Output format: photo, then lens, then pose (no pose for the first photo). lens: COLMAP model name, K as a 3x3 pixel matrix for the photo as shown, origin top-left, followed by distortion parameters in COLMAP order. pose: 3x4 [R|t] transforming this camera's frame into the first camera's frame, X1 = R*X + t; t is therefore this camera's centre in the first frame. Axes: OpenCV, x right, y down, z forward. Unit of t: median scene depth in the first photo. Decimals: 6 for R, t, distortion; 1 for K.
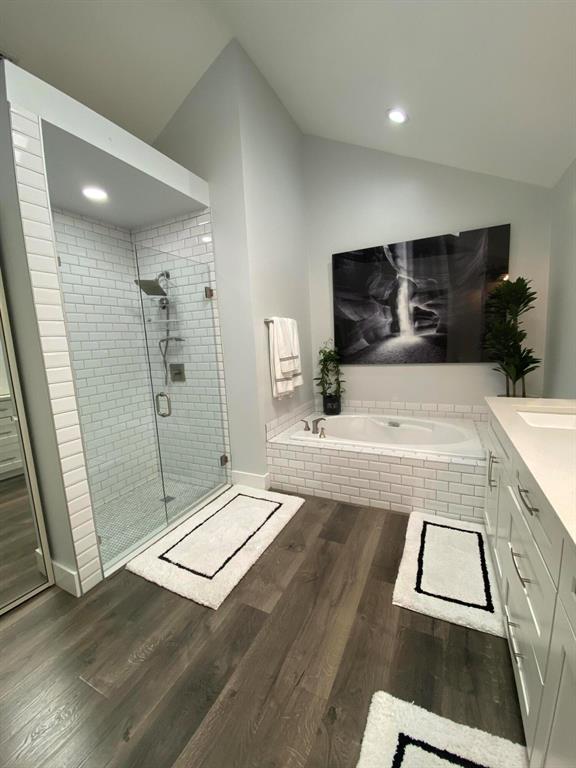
lens RADIAL K [[315.5, 0, 291.7], [0, 315.5, 380.9], [0, 0, 1]] dist [0.023266, -0.010116]
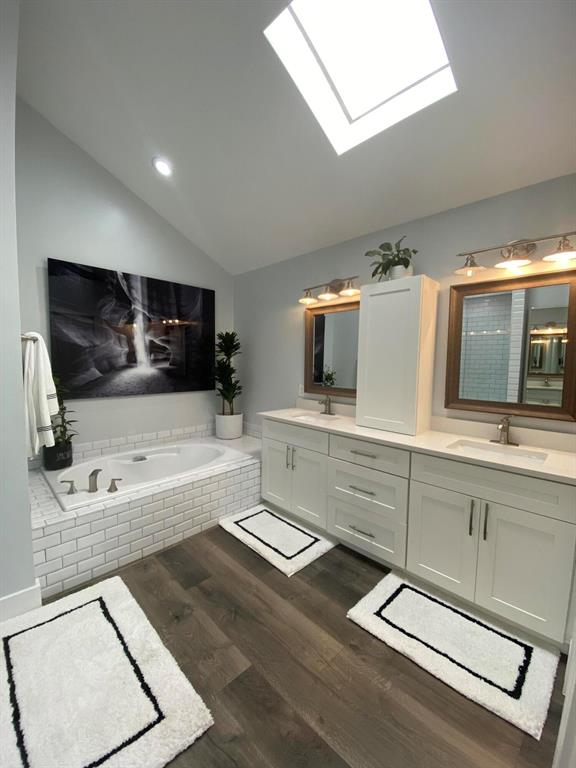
lens RADIAL K [[315.5, 0, 285.5], [0, 315.5, 380.0], [0, 0, 1]] dist [0.023266, -0.010116]
pose [[0.334103, -0.005107, 0.942523, -0.585965], [0.095594, 0.995012, -0.028495, -0.039734], [-0.937676, 0.099620, 0.332924, 0.329049]]
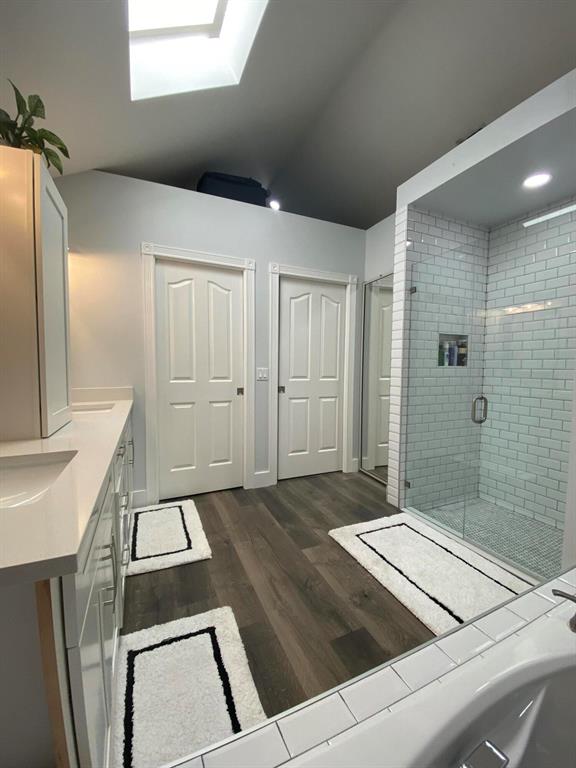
lens RADIAL K [[315.5, 0, 283.6], [0, 315.5, 383.3], [0, 0, 1]] dist [0.023266, -0.010116]
pose [[-0.650467, 0.089882, -0.754197, 0.575598], [-0.073607, 0.980840, 0.180376, -0.108494], [0.755959, 0.172843, -0.631388, 1.057745]]
